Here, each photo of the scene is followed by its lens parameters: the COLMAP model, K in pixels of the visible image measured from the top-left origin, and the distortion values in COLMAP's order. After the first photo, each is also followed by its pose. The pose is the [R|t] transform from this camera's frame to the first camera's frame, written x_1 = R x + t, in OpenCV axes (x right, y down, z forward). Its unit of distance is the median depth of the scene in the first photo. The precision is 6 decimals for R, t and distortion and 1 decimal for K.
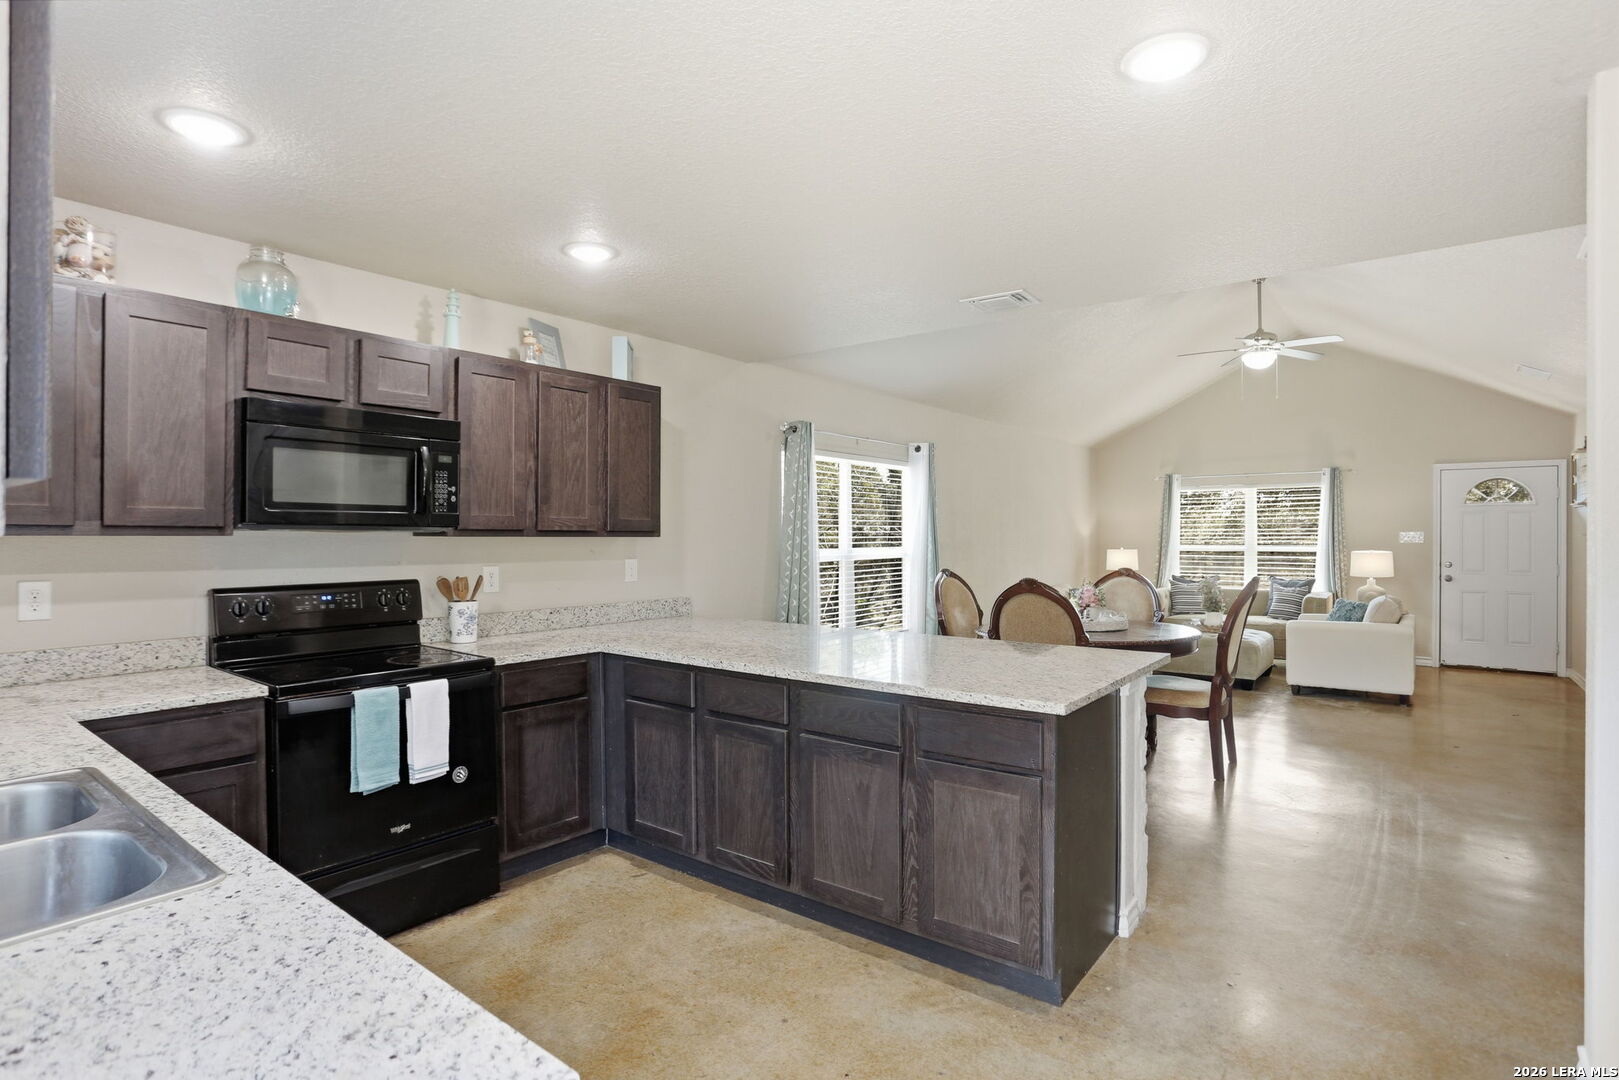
lens RADIAL K [[795.4, 0, 809.5], [0, 795.4, 540.0], [0, 0, 1]] dist [-0.087316, 0.040716]
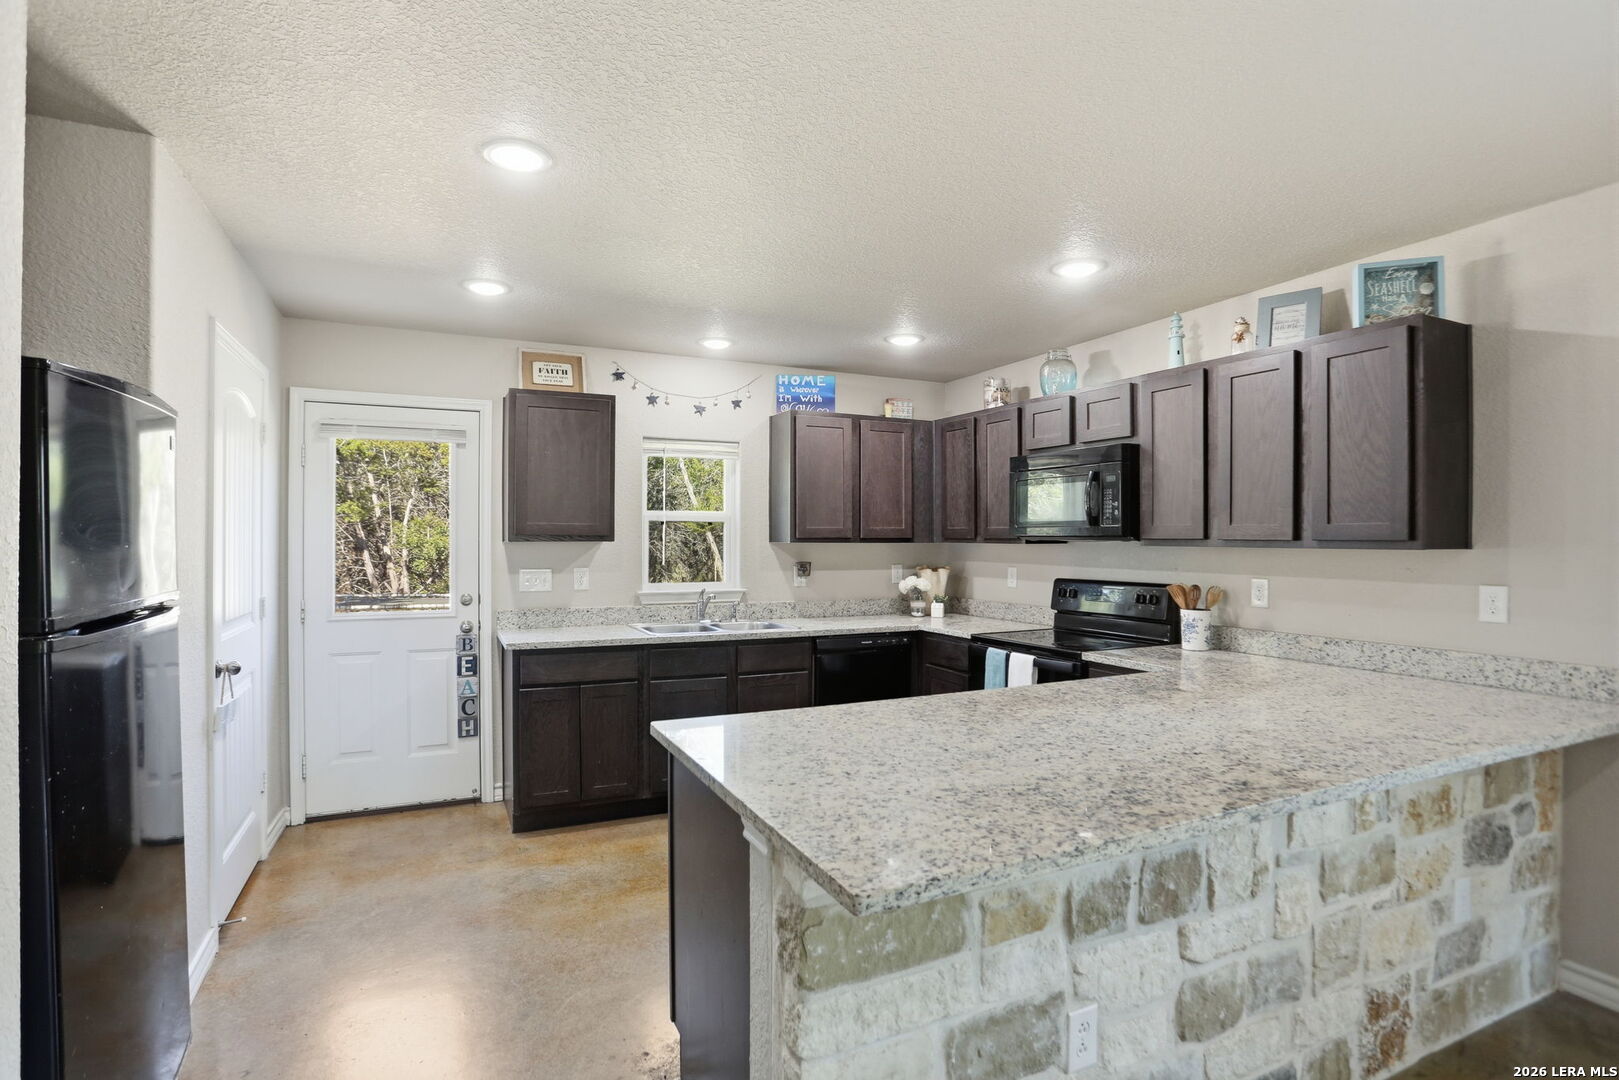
lens RADIAL K [[795.4, 0, 809.5], [0, 795.4, 540.0], [0, 0, 1]] dist [-0.087316, 0.040716]
pose [[-0.447597, -0.001387, -0.894234, 0.714813], [-0.008094, 0.999964, 0.002500, -0.011432], [0.894199, 0.008357, -0.447592, 1.038237]]
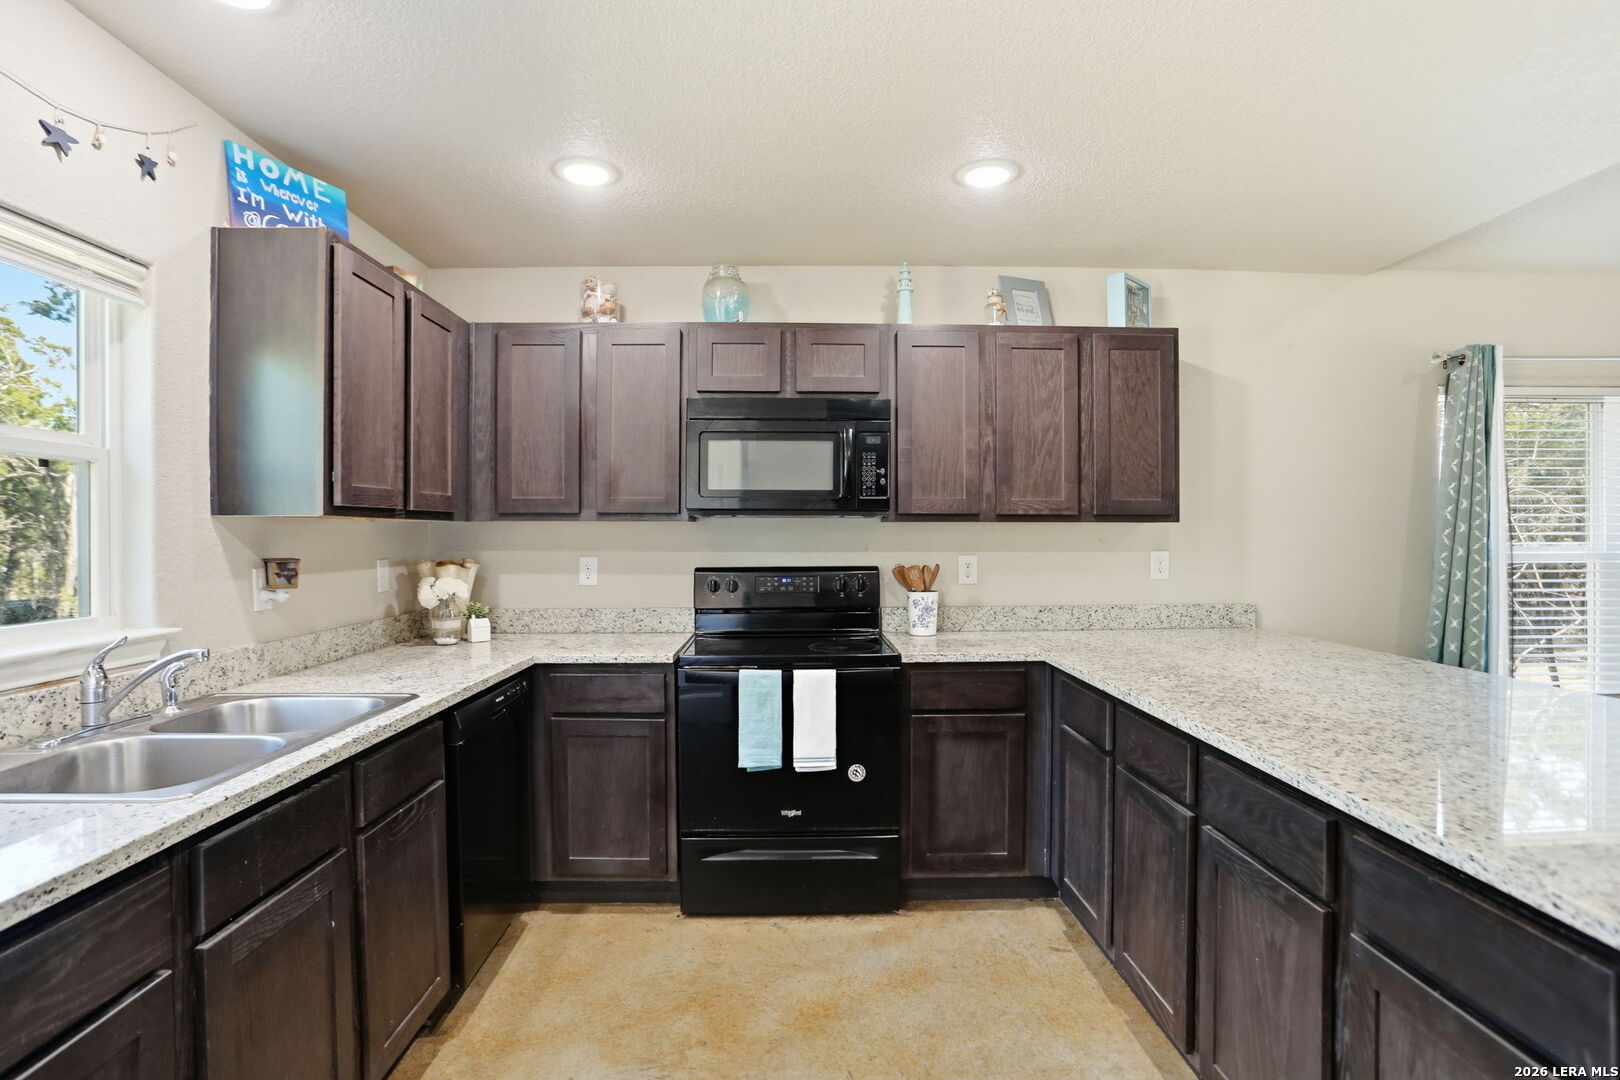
lens RADIAL K [[795.8, 0, 810.0], [0, 795.8, 540.0], [0, 0, 1]] dist [-0.087316, 0.040716]
pose [[0.630722, 0.005061, -0.775993, 0.218880], [-0.001937, 0.999986, 0.004948, 0.012617], [0.776007, -0.001618, 0.630723, 0.301807]]
